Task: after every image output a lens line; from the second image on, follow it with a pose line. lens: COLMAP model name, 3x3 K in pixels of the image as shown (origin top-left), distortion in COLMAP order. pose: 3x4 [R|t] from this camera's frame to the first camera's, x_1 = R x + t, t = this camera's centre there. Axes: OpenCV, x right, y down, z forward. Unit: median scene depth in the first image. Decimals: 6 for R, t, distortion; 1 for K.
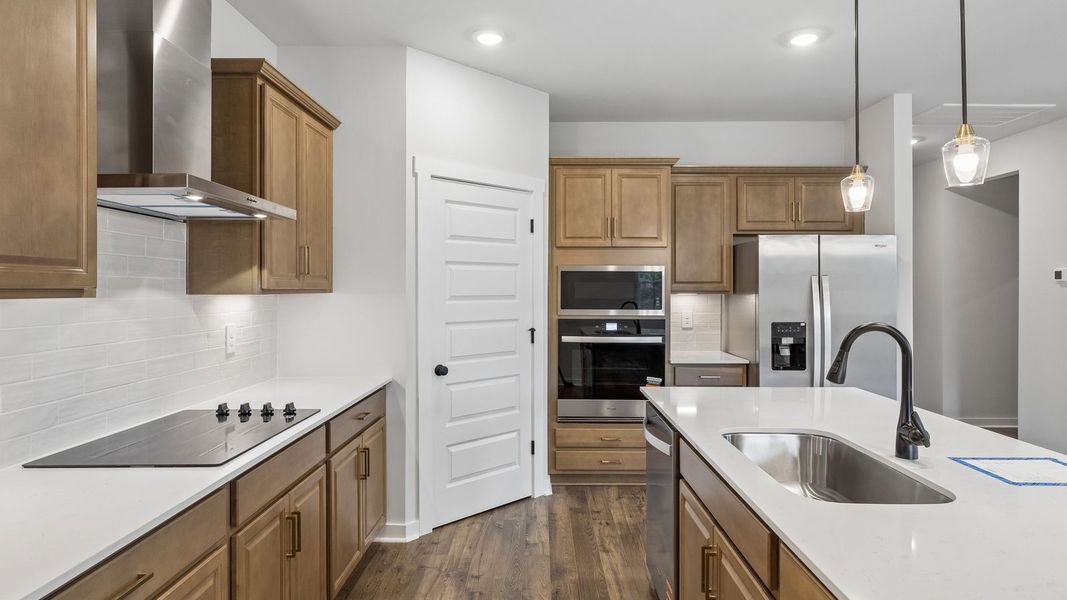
lens RADIAL K [[606.9, 0, 535.8], [0, 606.9, 291.6], [0, 0, 1]] dist [-0.000649, -0.000447]
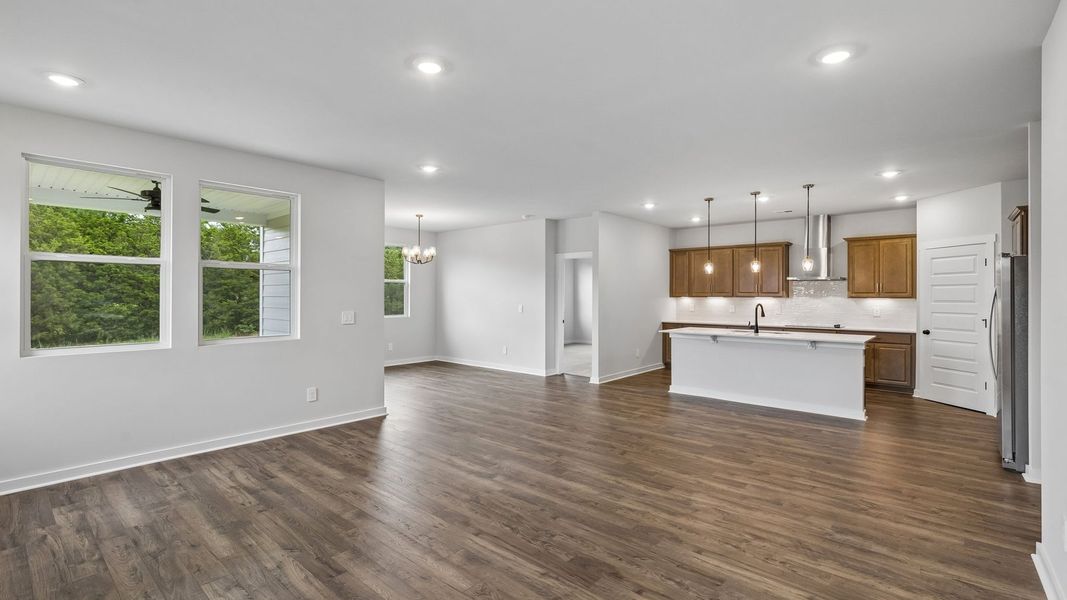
lens RADIAL K [[477.0, 0, 536.4], [0, 477.0, 290.8], [0, 0, 1]] dist [-0.004407, 0.000412]
pose [[-0.649004, -0.011162, -0.760703, 1.928759], [-0.008586, 0.999936, -0.007348, -0.001756], [0.760736, 0.001763, -0.649059, 0.901465]]
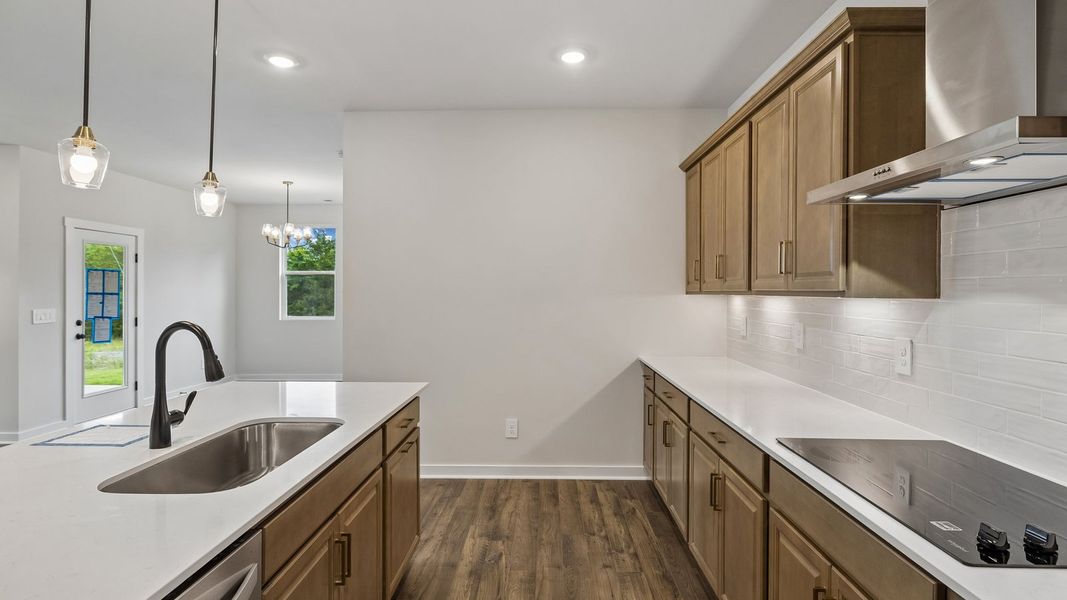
lens RADIAL K [[519.1, 0, 534.3], [0, 519.1, 290.8], [0, 0, 1]] dist [-0.004854, -0.000057]
pose [[-0.999927, -0.002996, 0.011679, -0.023256], [-0.002932, 0.999981, 0.005465, -0.004203], [-0.011695, 0.005431, -0.999917, 0.828553]]
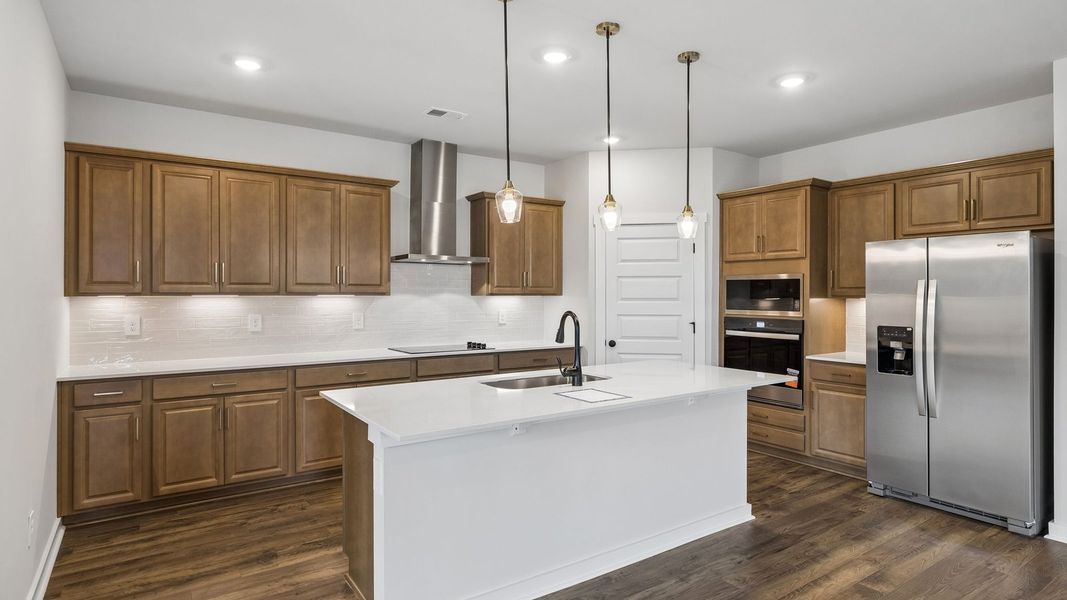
lens RADIAL K [[565.4, 0, 535.7], [0, 565.4, 293.8], [0, 0, 1]] dist [-0.001540, 0.000401]
pose [[0.576481, -0.000131, -0.817110, 0.839274], [-0.005198, 0.999979, -0.003828, 0.002775], [0.817094, 0.006455, 0.576468, -0.035236]]
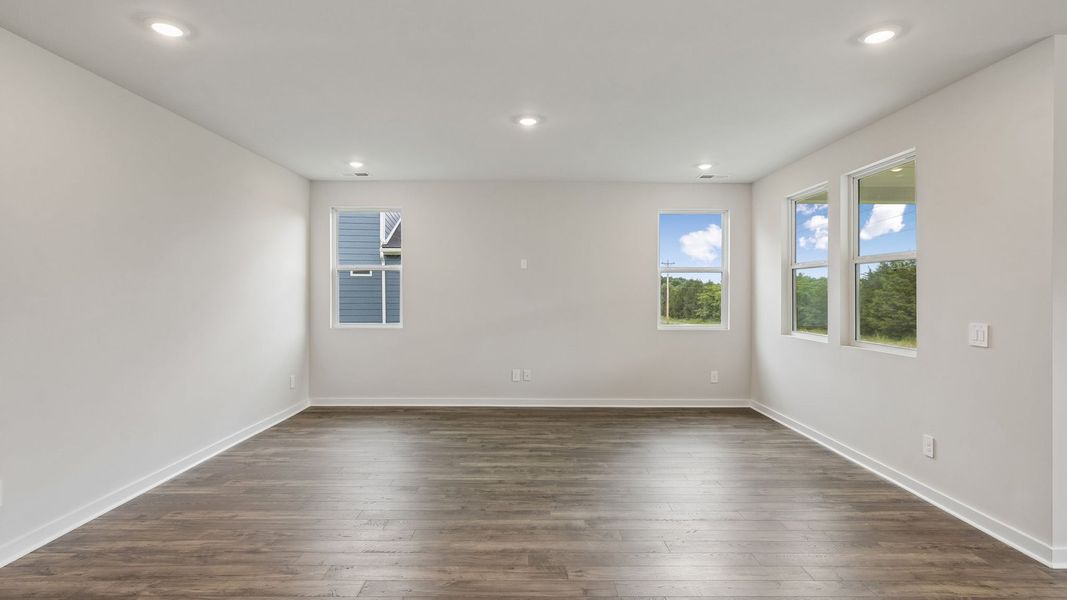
lens RADIAL K [[514.0, 0, 537.7], [0, 514.0, 294.4], [0, 0, 1]] dist [-0.000759, 0.000104]
pose [[-0.017167, -0.006890, 0.999829, 0.517576], [0.003717, 0.999969, 0.006955, -0.000890], [-0.999846, 0.003835, -0.017140, 0.335600]]
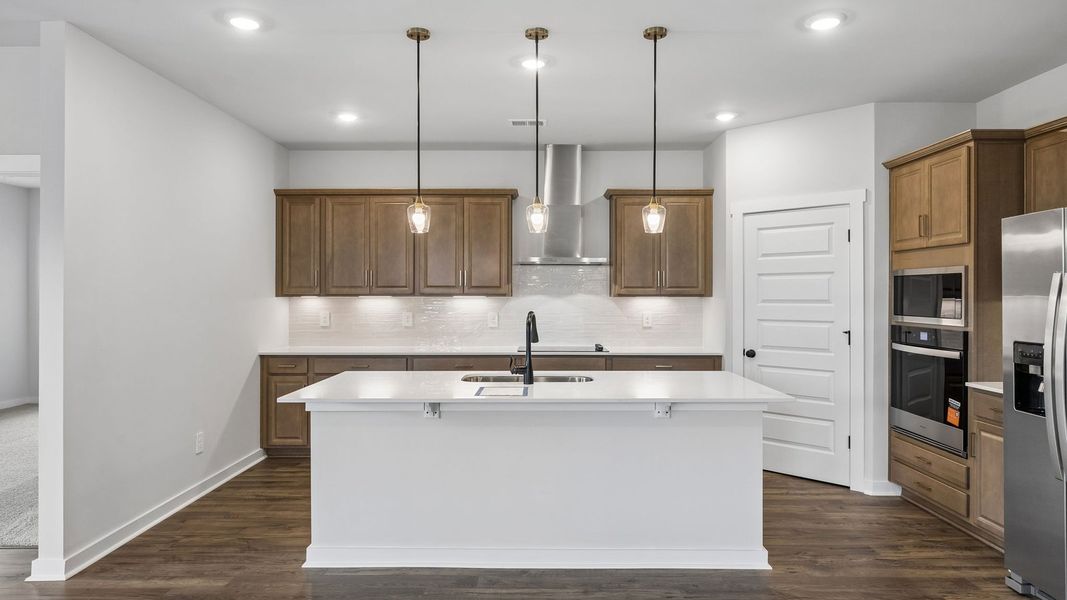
lens RADIAL K [[639.2, 0, 536.3], [0, 639.2, 292.6], [0, 0, 1]] dist [-0.002604, 0.000269]
pose [[0.006211, -0.004842, -0.999969, 1.124320], [-0.005509, 0.999973, -0.004877, 0.001185], [0.999966, 0.005539, 0.006184, 0.439689]]
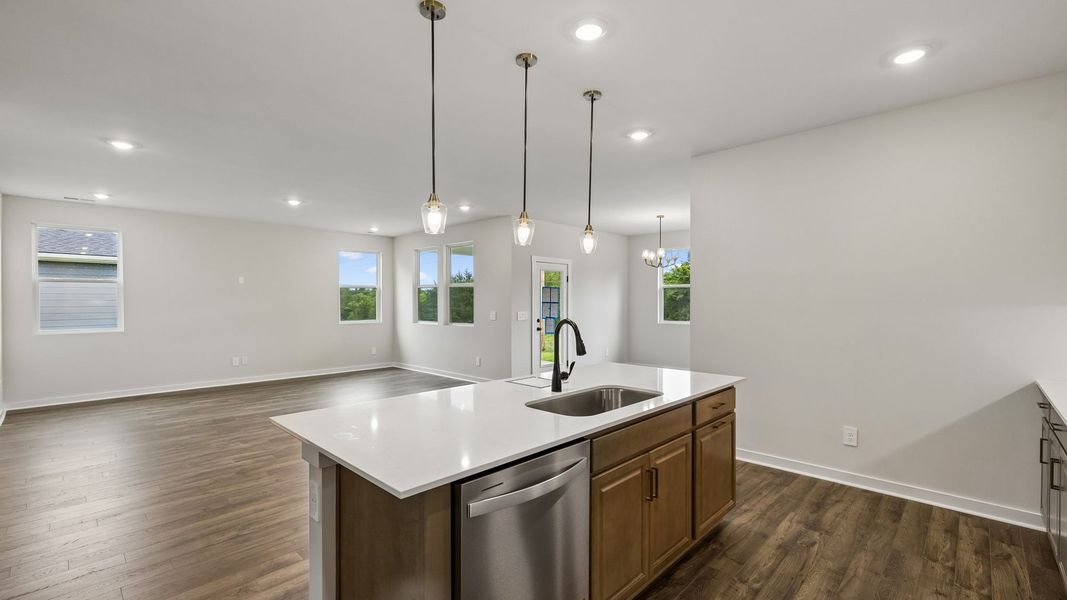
lens RADIAL K [[456.2, 0, 536.3], [0, 456.2, 304.5], [0, 0, 1]] dist [-0.001527, 0.000319]
pose [[-0.727592, -0.007840, 0.685965, -0.126553], [0.003044, 0.999888, 0.014657, -0.005406], [-0.686003, 0.012752, -0.727487, 0.892246]]
